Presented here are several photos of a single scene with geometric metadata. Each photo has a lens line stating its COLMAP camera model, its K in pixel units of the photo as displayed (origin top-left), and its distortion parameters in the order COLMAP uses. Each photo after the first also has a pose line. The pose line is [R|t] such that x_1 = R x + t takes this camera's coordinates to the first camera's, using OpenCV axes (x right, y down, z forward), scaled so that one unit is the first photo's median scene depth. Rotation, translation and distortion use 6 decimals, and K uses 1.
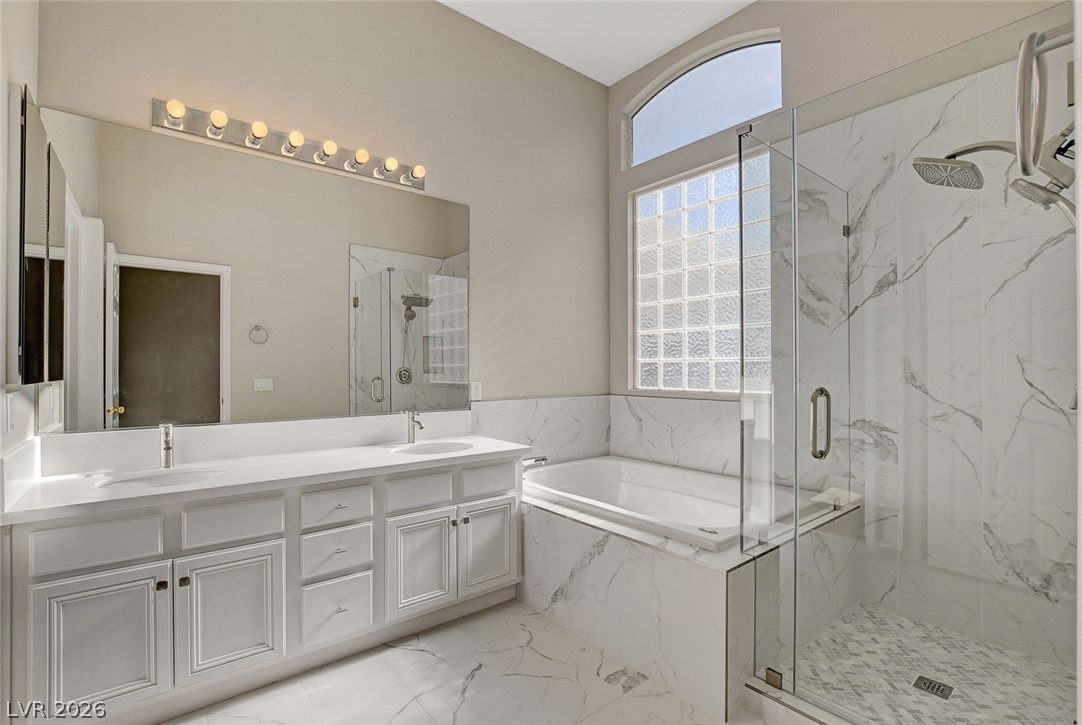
lens RADIAL K [[500.1, 0, 539.7], [0, 500.1, 362.5], [0, 0, 1]] dist [-0.024279, 0.000064]
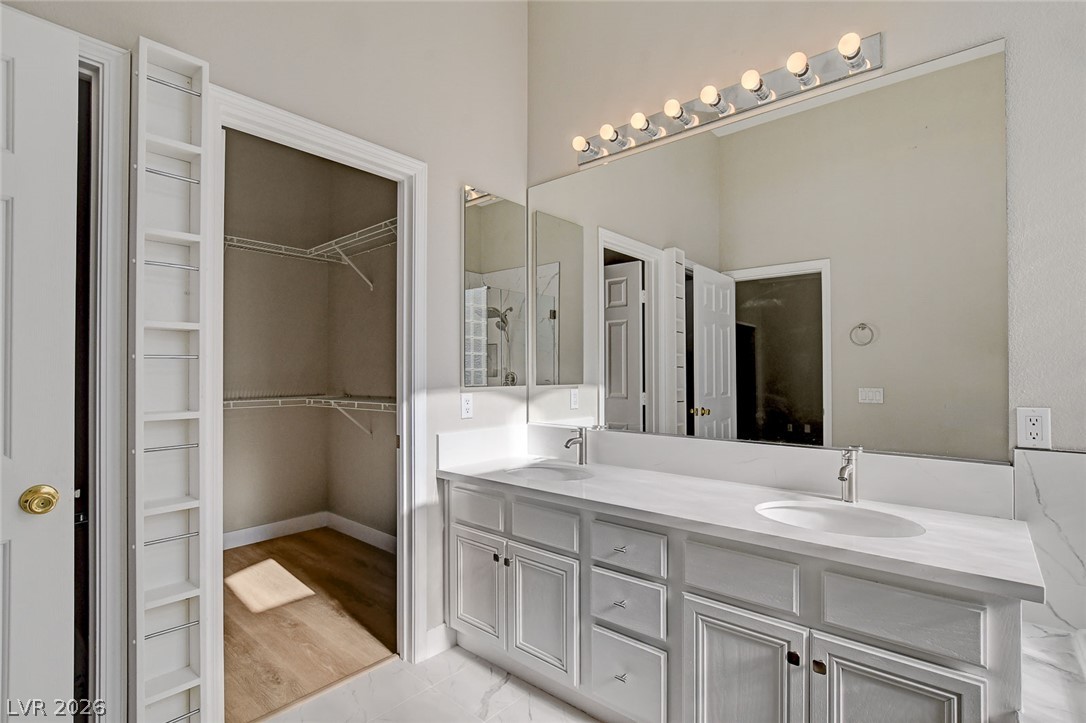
lens RADIAL K [[513.7, 0, 539.8], [0, 513.7, 365.9], [0, 0, 1]] dist [-0.017954, 0.001333]
pose [[0.161420, -0.013518, -0.986793, 0.369213], [0.011776, 0.999861, -0.011770, 0.000085], [0.986816, -0.009720, 0.161557, 0.676586]]
